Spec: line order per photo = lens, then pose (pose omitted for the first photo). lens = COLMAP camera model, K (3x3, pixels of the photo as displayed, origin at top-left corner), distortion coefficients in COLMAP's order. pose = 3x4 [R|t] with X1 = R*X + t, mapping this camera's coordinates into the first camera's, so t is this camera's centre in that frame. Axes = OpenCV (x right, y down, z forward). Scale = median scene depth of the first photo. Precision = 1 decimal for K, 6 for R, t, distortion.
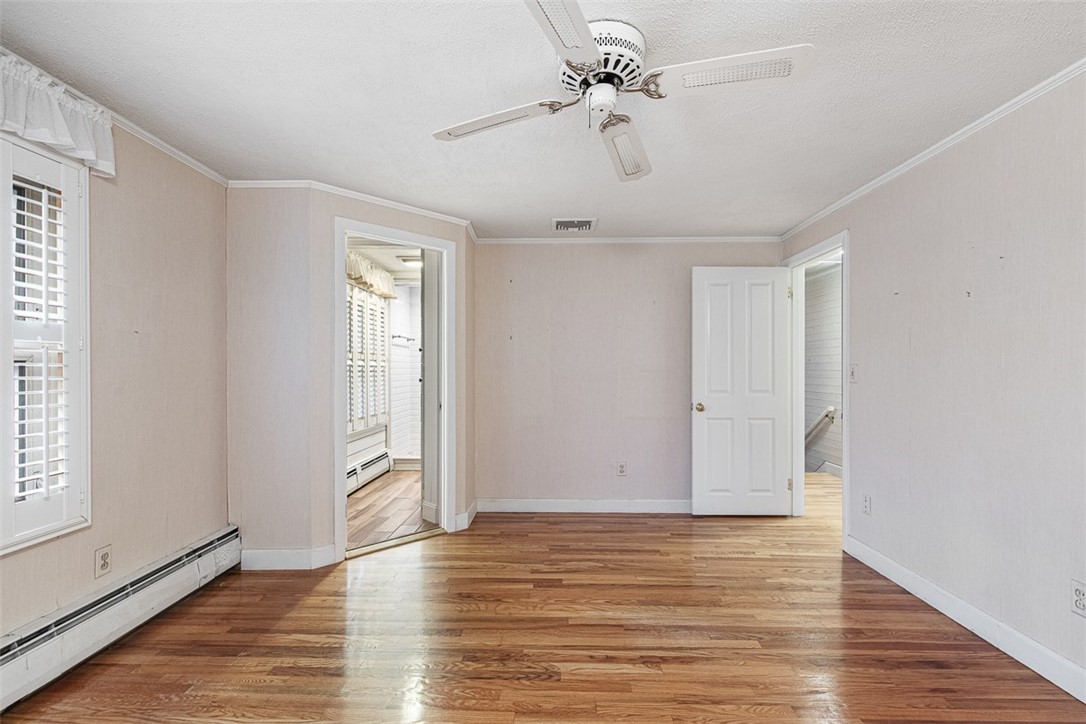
lens RADIAL K [[497.2, 0, 543.8], [0, 497.2, 366.1], [0, 0, 1]] dist [0.023527, 0.000565]
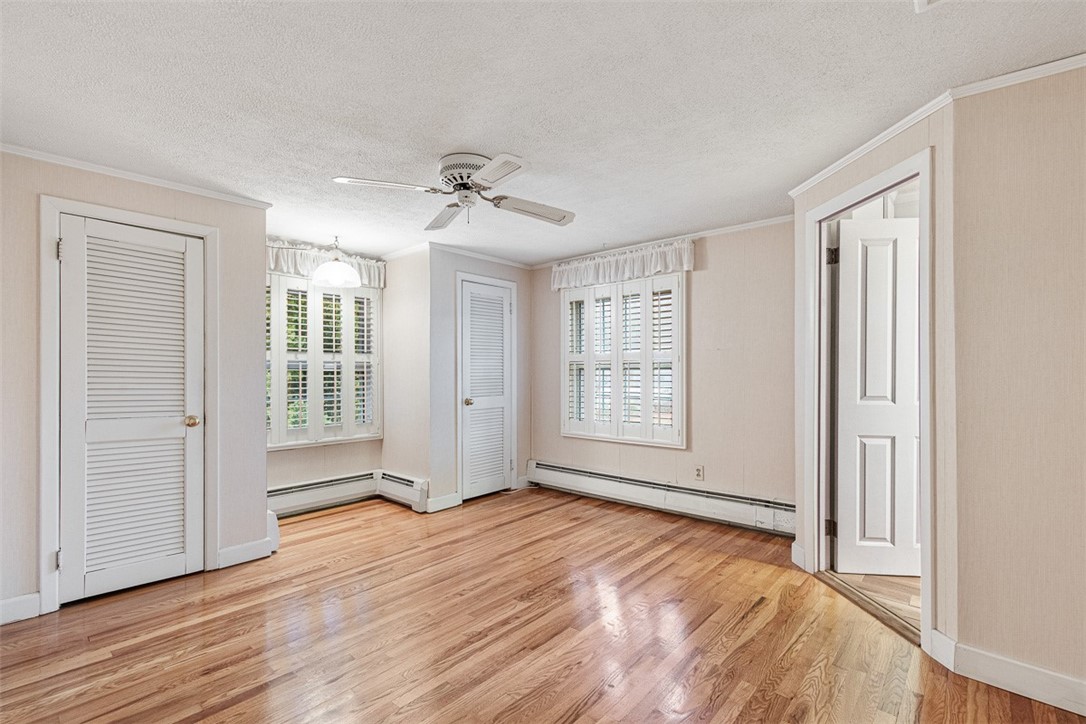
lens RADIAL K [[497.2, 0, 543.5], [0, 497.2, 369.0], [0, 0, 1]] dist [0.023527, 0.000565]
pose [[-0.642918, -0.003589, -0.765927, 0.921994], [0.003315, 0.999967, -0.007468, 0.010445], [0.765928, -0.007341, -0.642885, 1.746726]]
